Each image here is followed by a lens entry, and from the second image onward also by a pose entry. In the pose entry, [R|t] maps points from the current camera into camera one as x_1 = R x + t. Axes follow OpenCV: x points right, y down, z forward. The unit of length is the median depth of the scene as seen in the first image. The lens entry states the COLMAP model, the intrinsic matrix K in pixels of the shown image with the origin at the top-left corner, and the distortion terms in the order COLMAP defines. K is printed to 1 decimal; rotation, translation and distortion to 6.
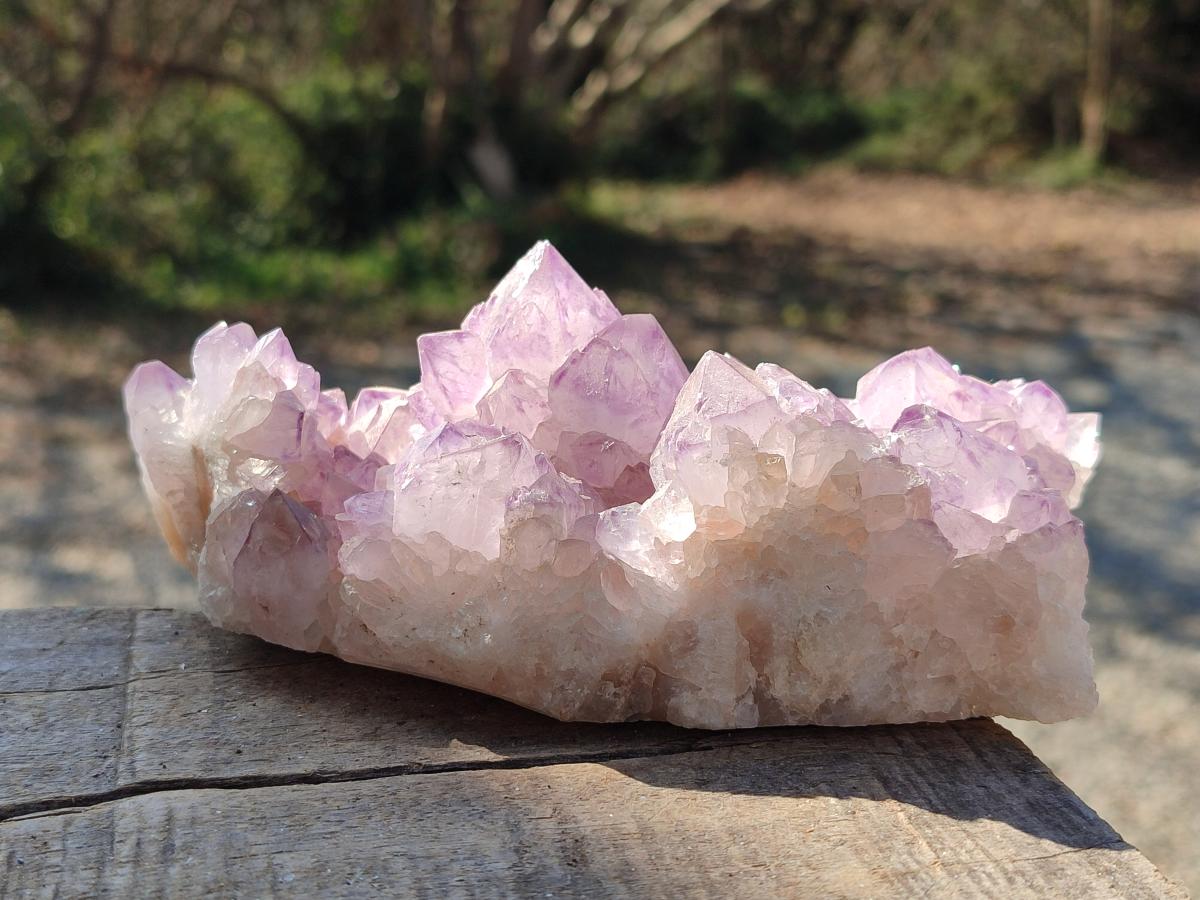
lens RADIAL K [[1791.2, 0, 600.0], [0, 1791.2, 450.0], [0, 0, 1]] dist [0.091939, -0.157312]
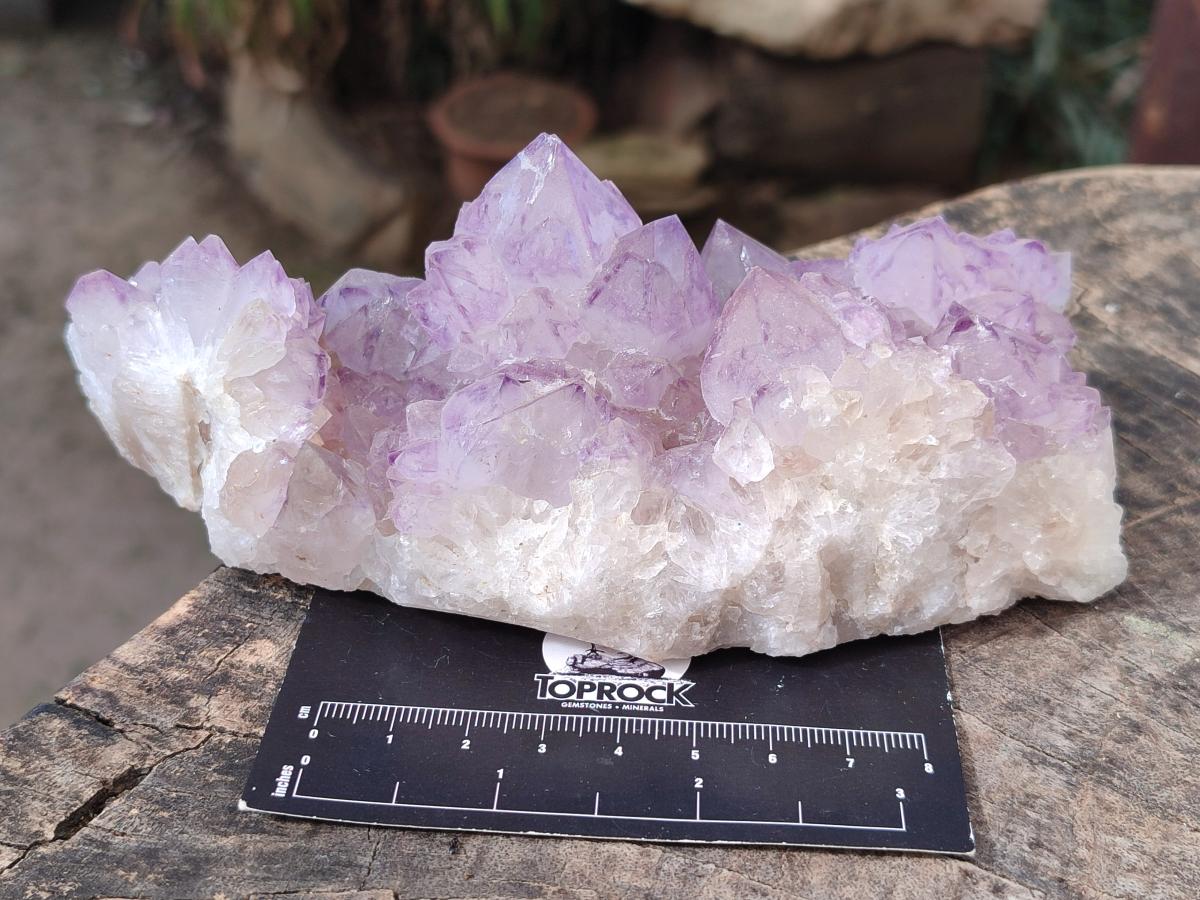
lens RADIAL K [[1791.2, 0, 600.0], [0, 1791.2, 450.0], [0, 0, 1]] dist [0.091939, -0.157312]
pose [[0.969935, -0.110803, 0.216678, -0.255546], [0.044247, 0.955791, 0.290700, -0.260432], [-0.239309, -0.272373, 0.931957, 0.096371]]
